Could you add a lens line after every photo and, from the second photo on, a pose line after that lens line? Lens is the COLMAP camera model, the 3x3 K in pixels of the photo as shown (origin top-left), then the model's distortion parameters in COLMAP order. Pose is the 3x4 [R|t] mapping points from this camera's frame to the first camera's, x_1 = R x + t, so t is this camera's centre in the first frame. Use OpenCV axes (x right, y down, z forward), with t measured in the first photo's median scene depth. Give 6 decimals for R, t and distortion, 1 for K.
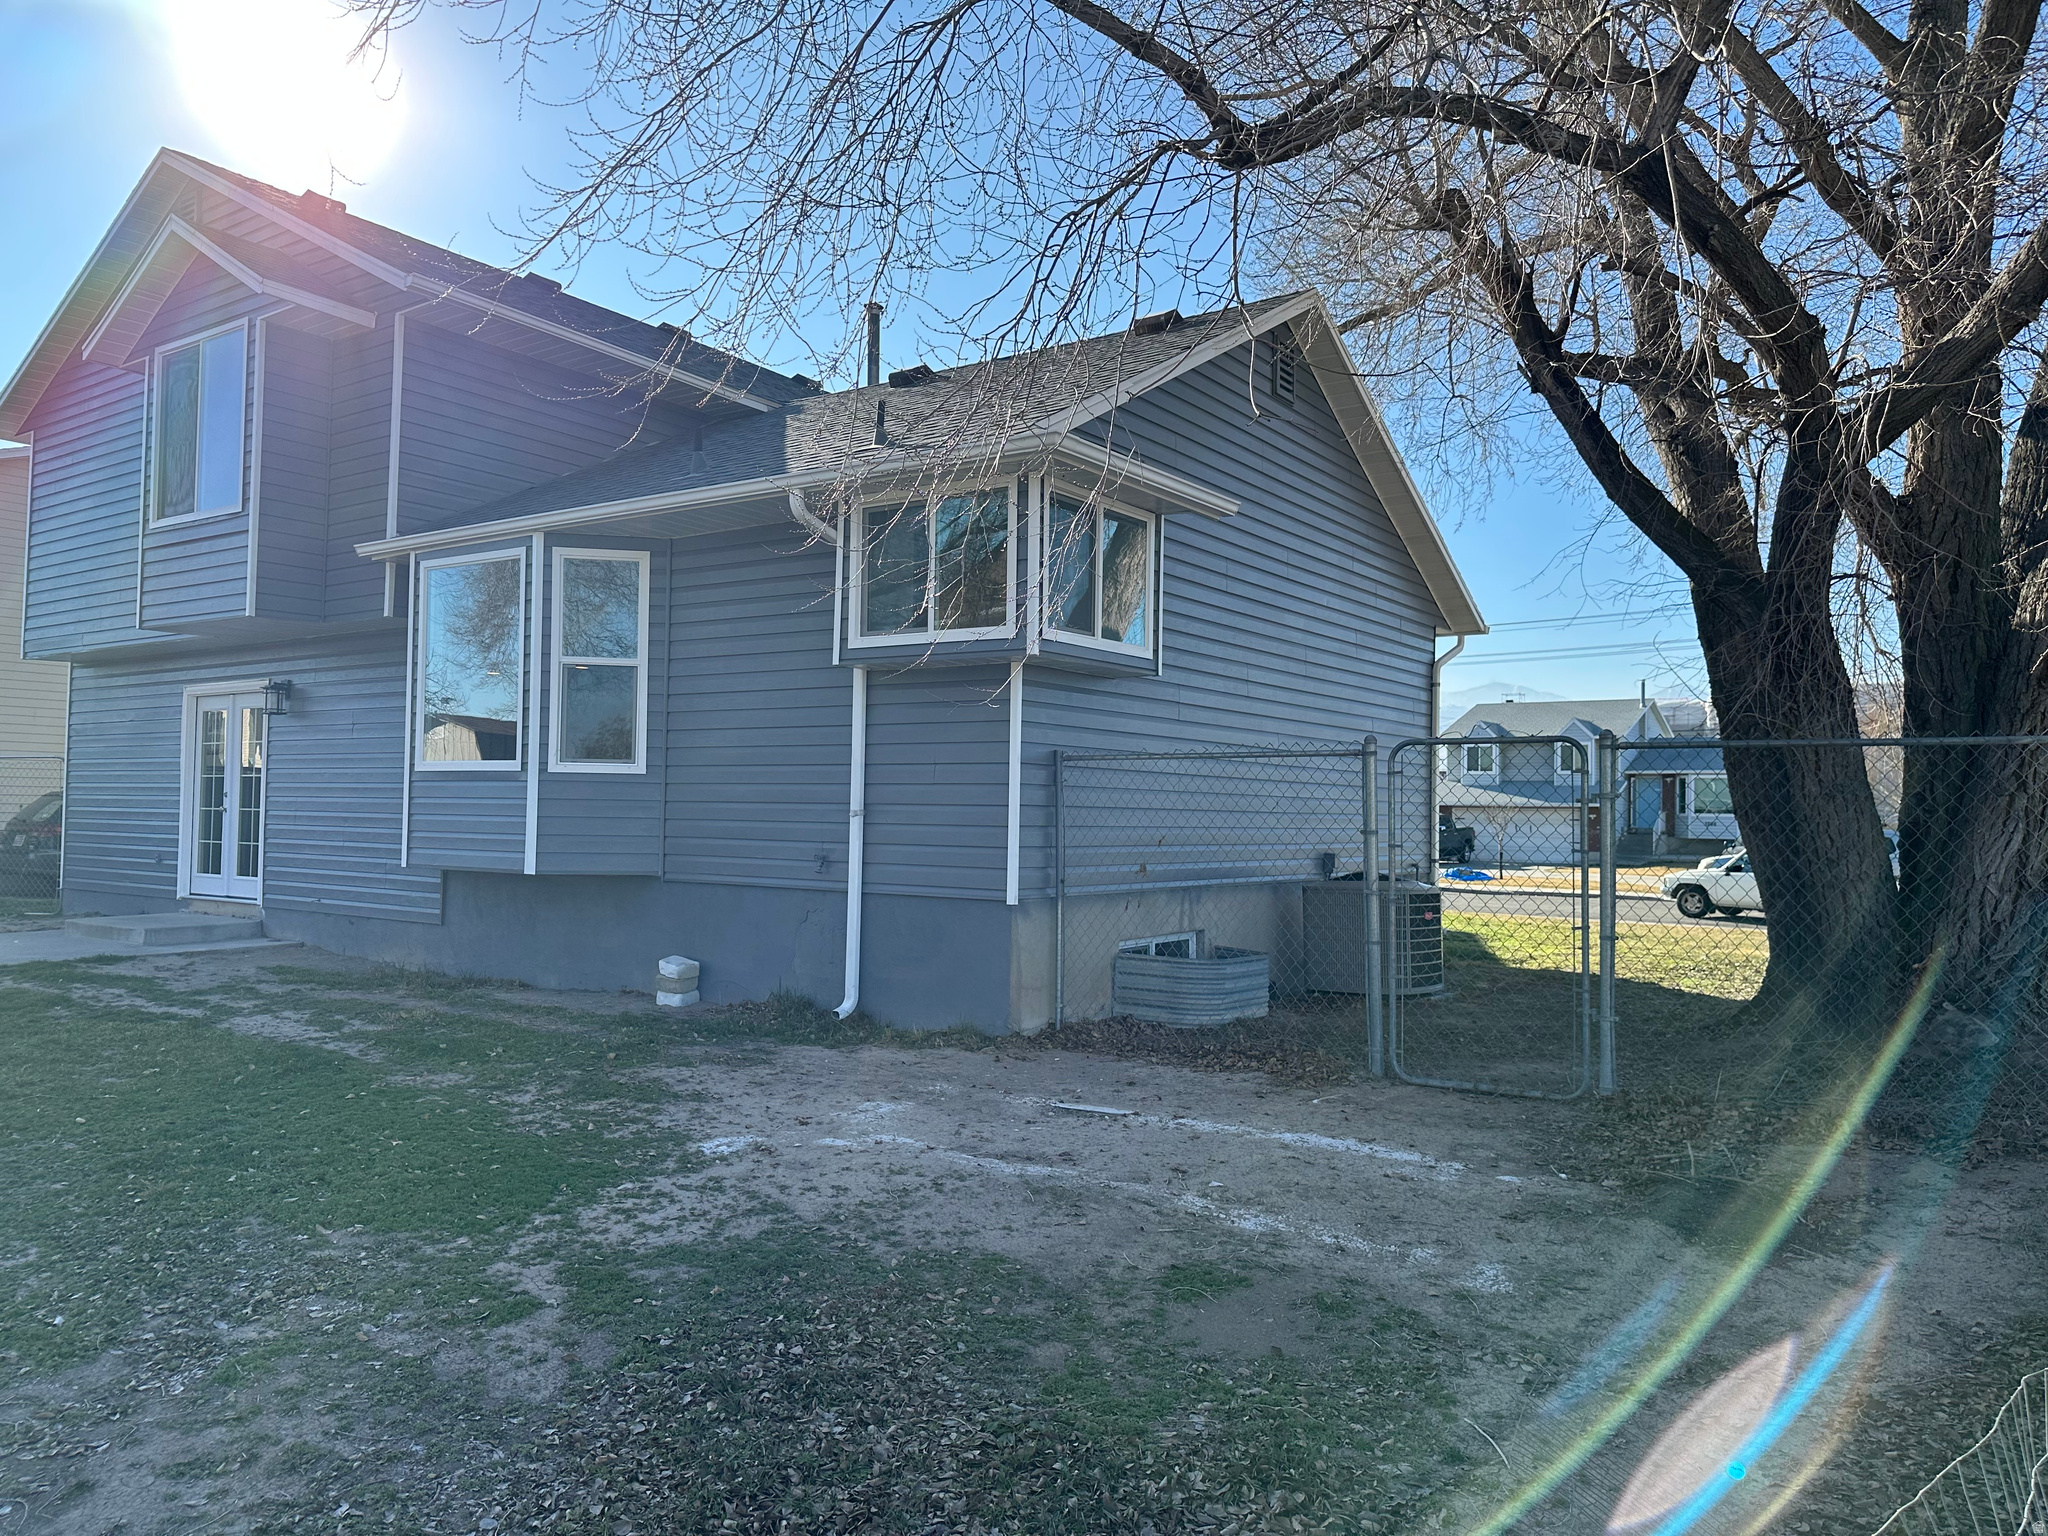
lens RADIAL K [[1436.8, 0, 990.2], [0, 1436.8, 752.5], [0, 0, 1]] dist [0.067684, -0.077885]
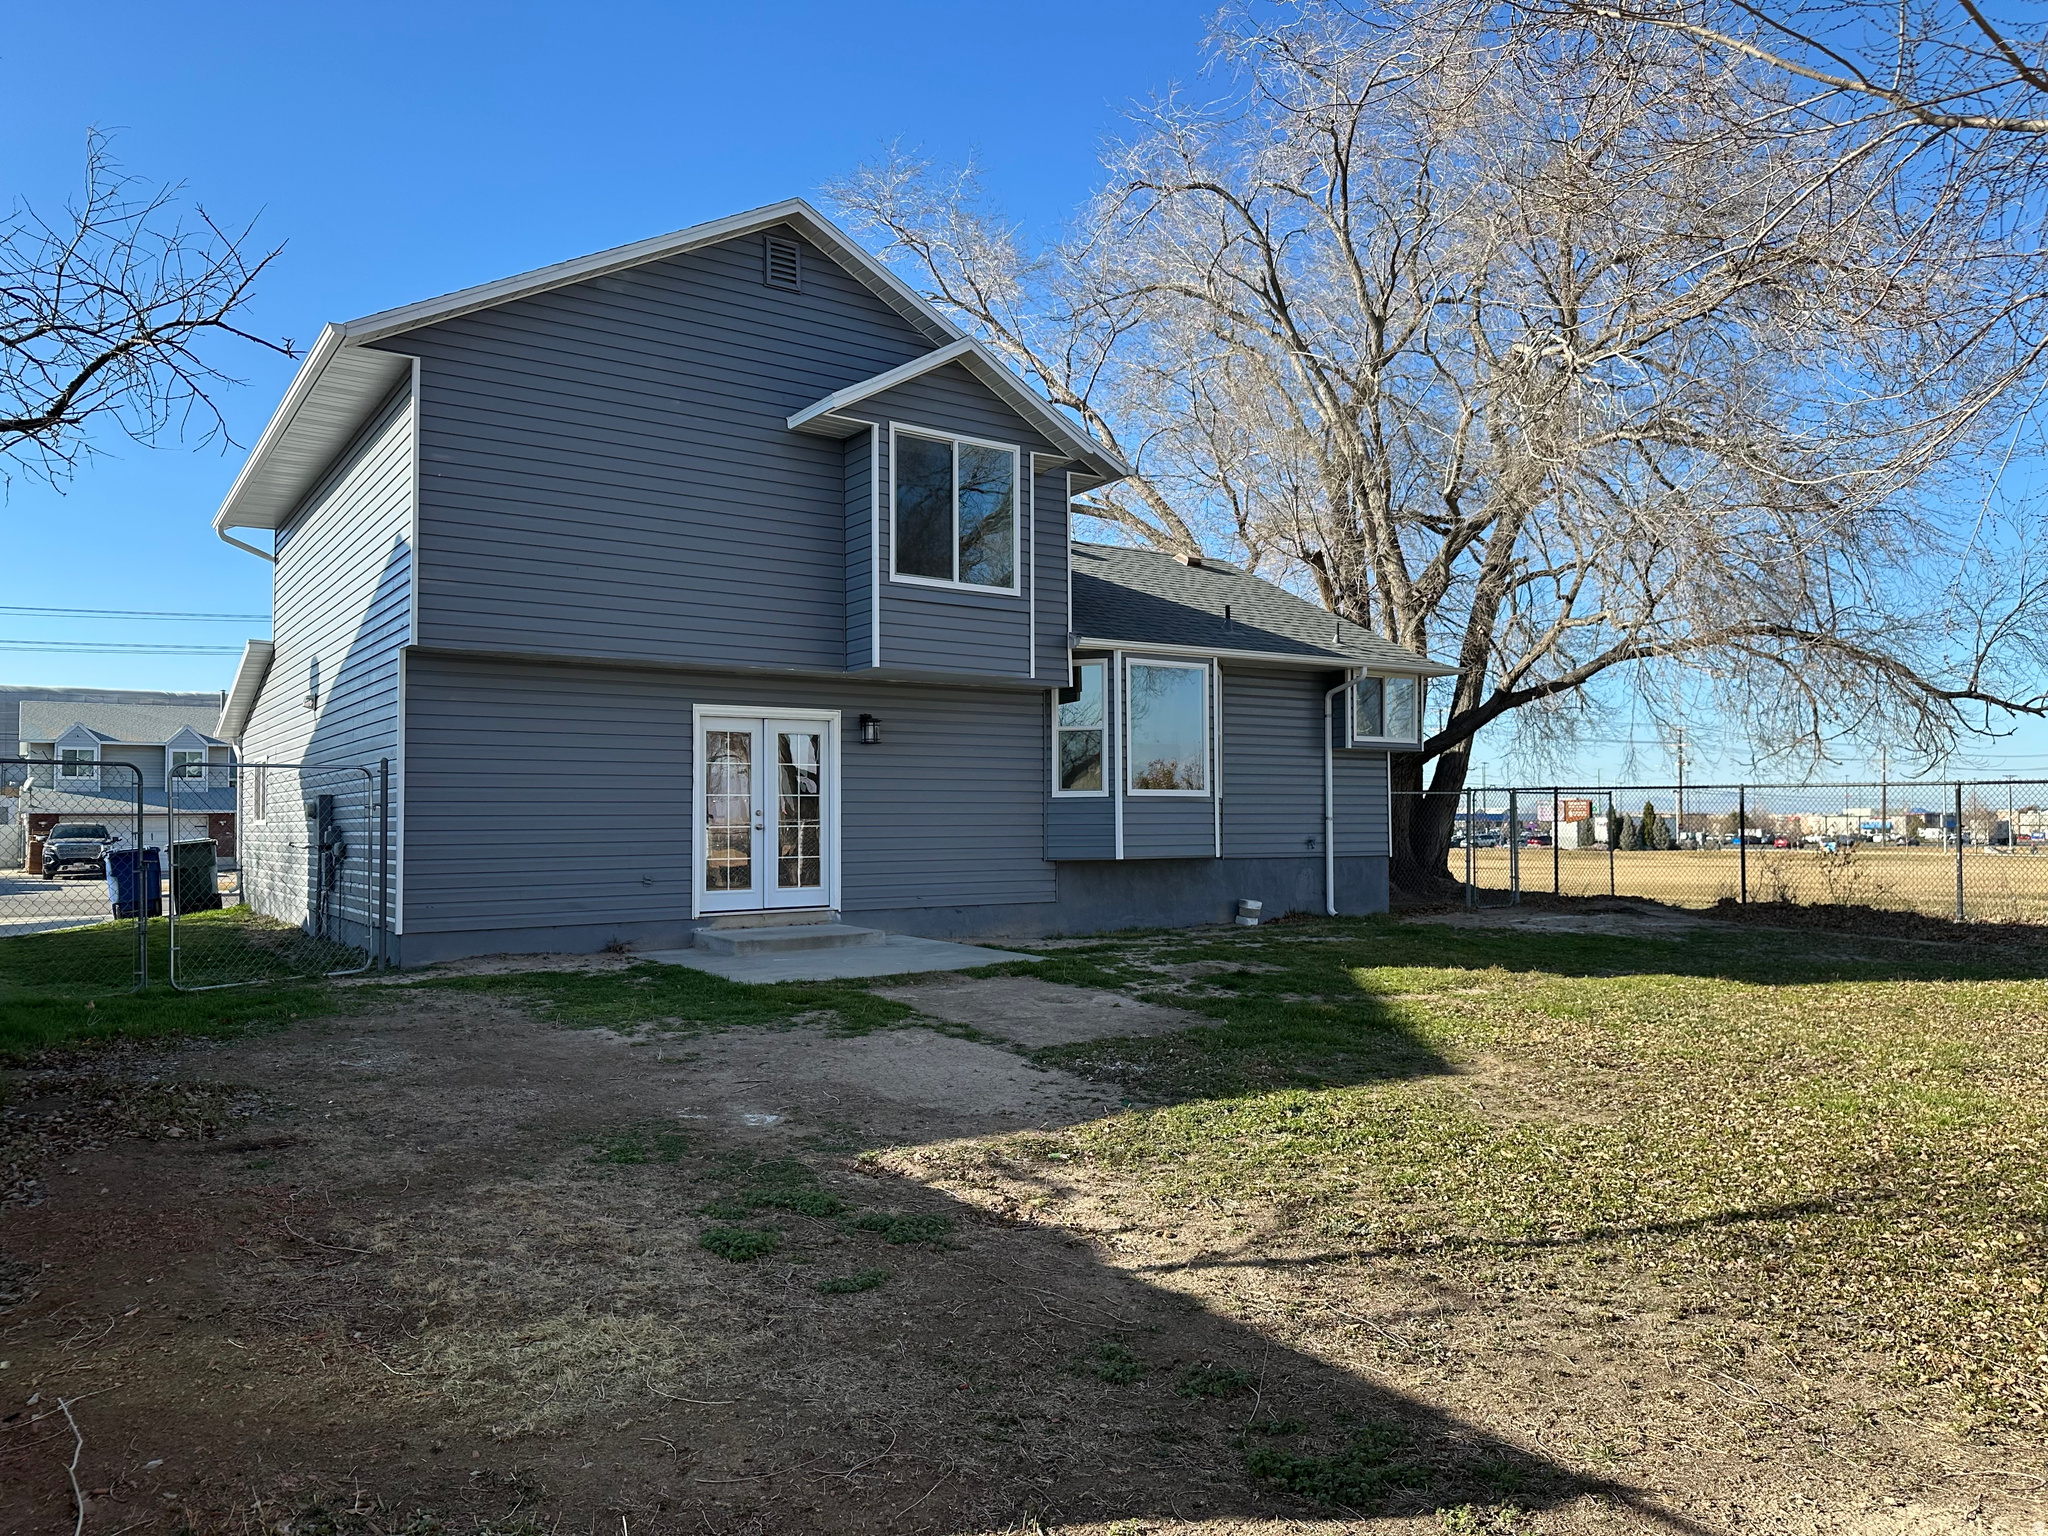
lens RADIAL K [[1436.8, 0, 1041.2], [0, 1436.8, 759.1], [0, 0, 1]] dist [0.067684, -0.077885]
pose [[0.331192, 0.031602, 0.943034, -1.858652], [-0.033427, 0.999205, -0.021744, 0.009863], [-0.942971, -0.024322, 0.331985, 0.554404]]
